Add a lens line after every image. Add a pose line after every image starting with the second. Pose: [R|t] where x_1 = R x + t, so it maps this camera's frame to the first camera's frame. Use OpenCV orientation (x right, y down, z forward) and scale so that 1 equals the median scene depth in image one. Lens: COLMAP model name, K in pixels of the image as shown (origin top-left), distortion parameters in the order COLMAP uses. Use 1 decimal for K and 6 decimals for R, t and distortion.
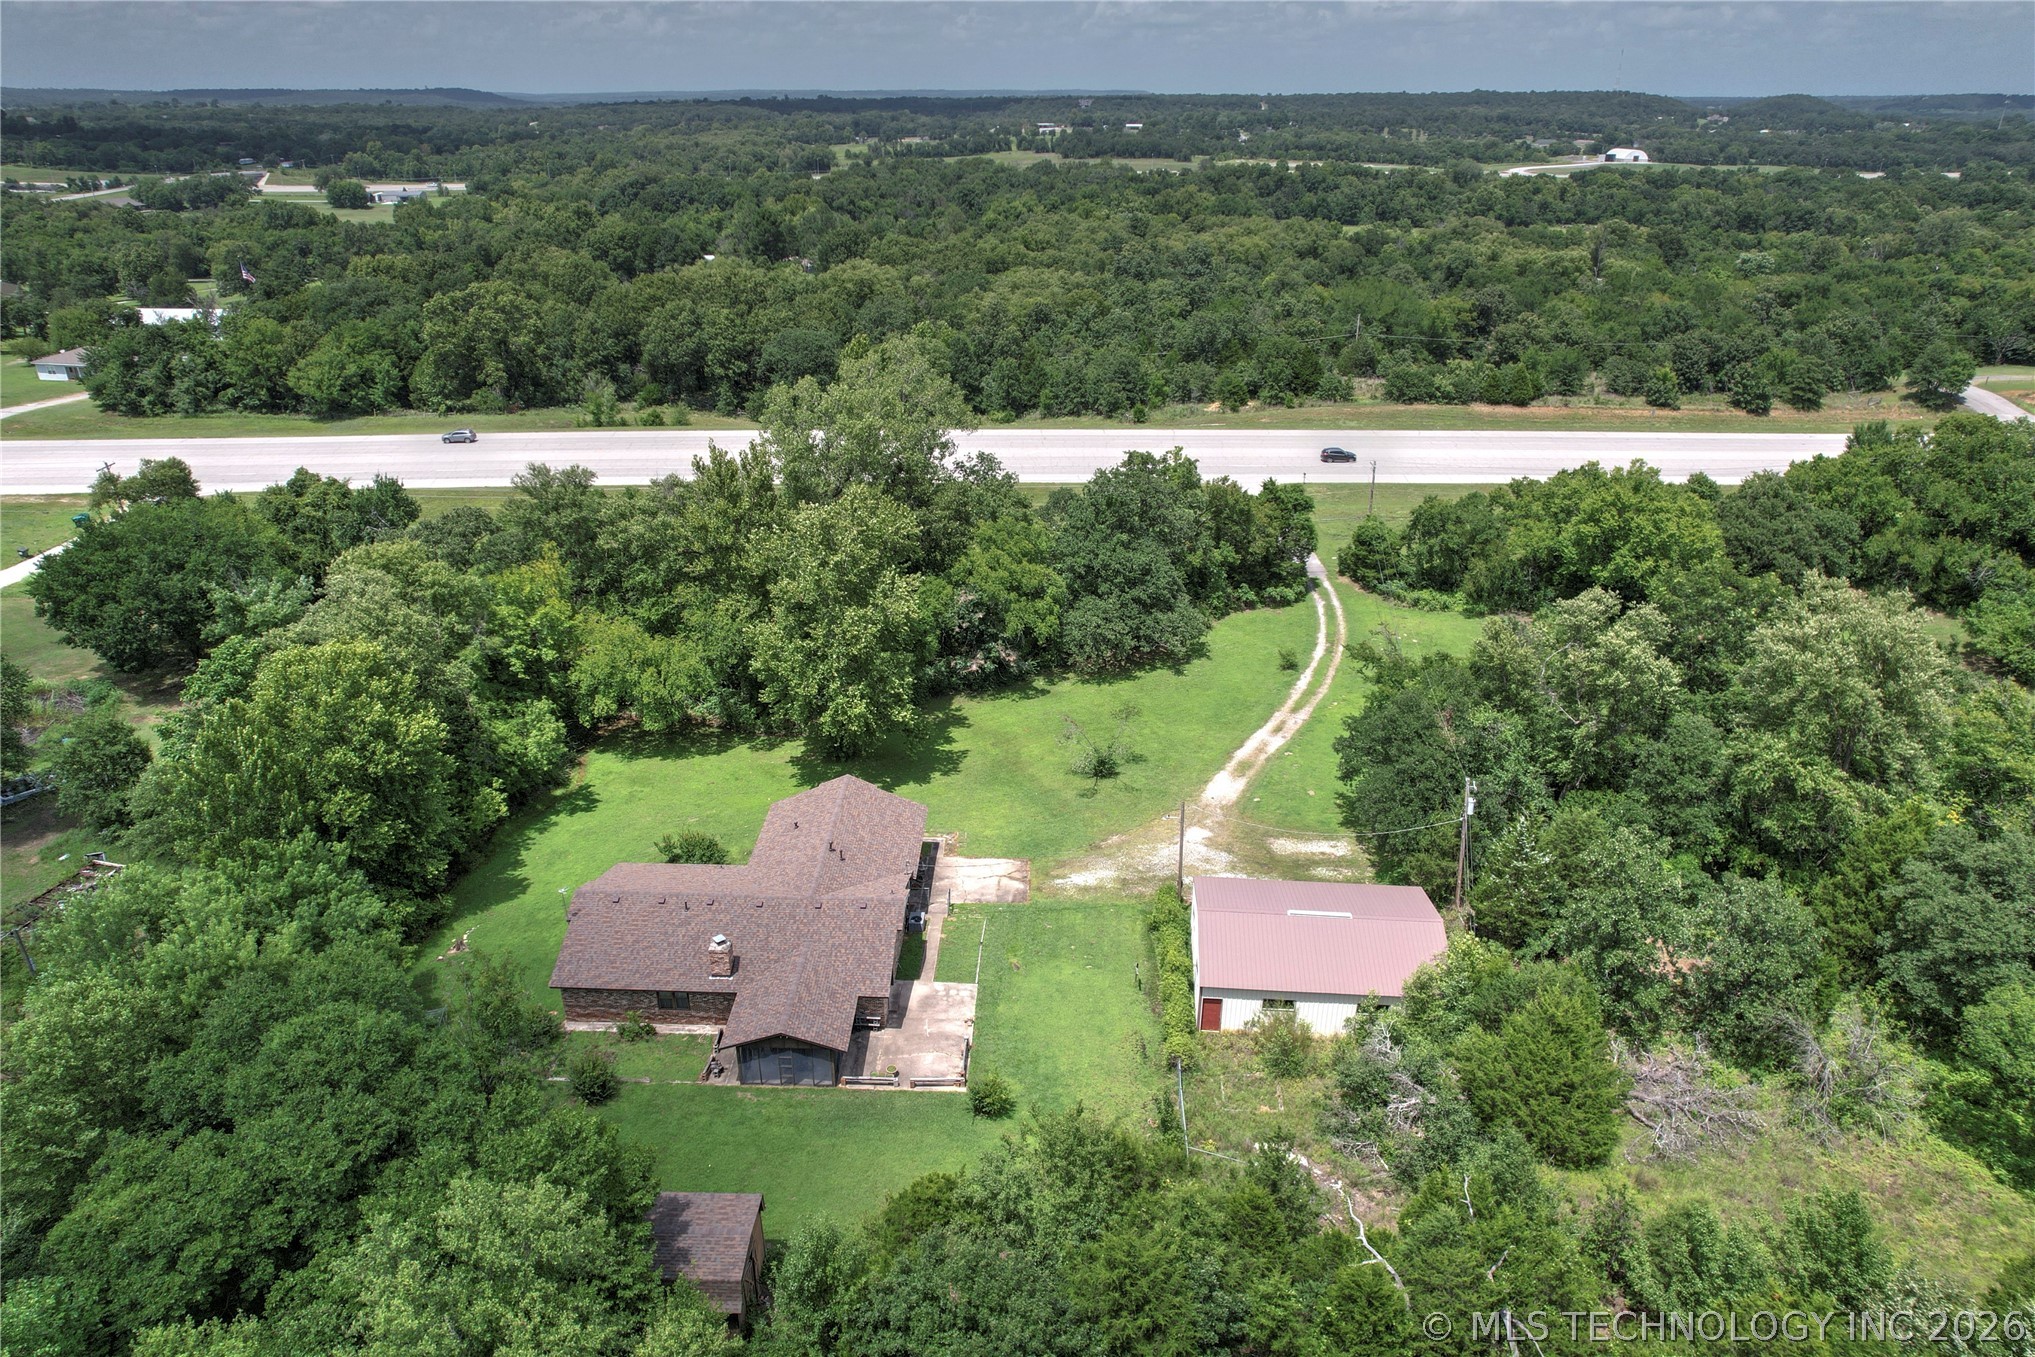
lens RADIAL K [[1293.7, 0, 1020.3], [0, 1293.7, 669.8], [0, 0, 1]] dist [-0.043525, 0.030648]
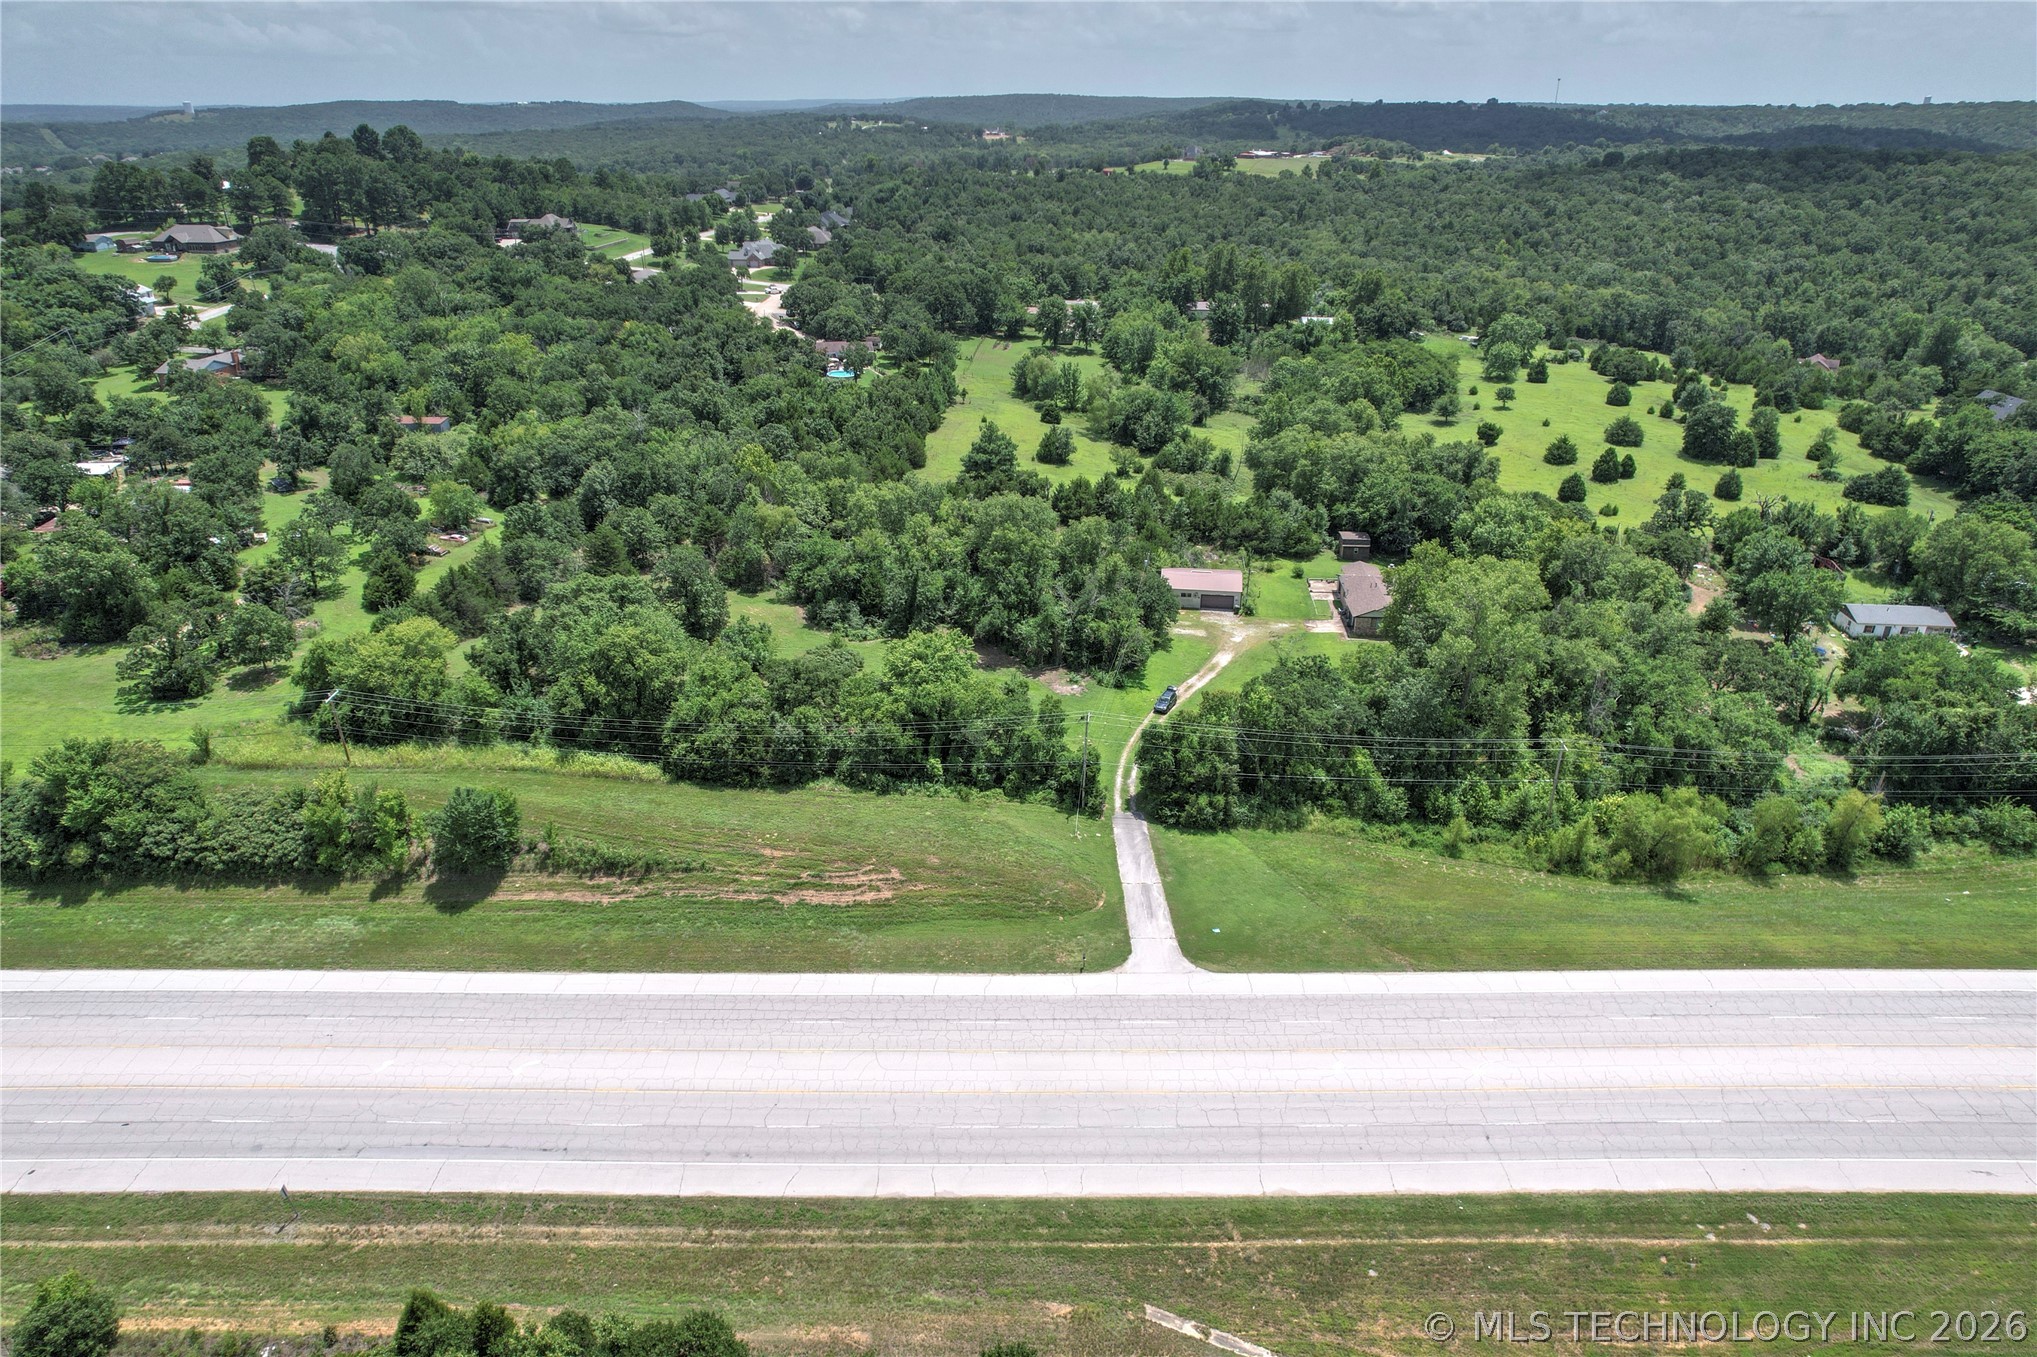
lens RADIAL K [[1295.0, 0, 1027.7], [0, 1295.0, 681.7], [0, 0, 1]] dist [-0.043525, 0.030648]
pose [[-0.999413, -0.016343, 0.030102, 0.397476], [0.011489, 0.667967, 0.744102, -1.392546], [-0.032267, 0.744011, -0.667387, 2.360783]]
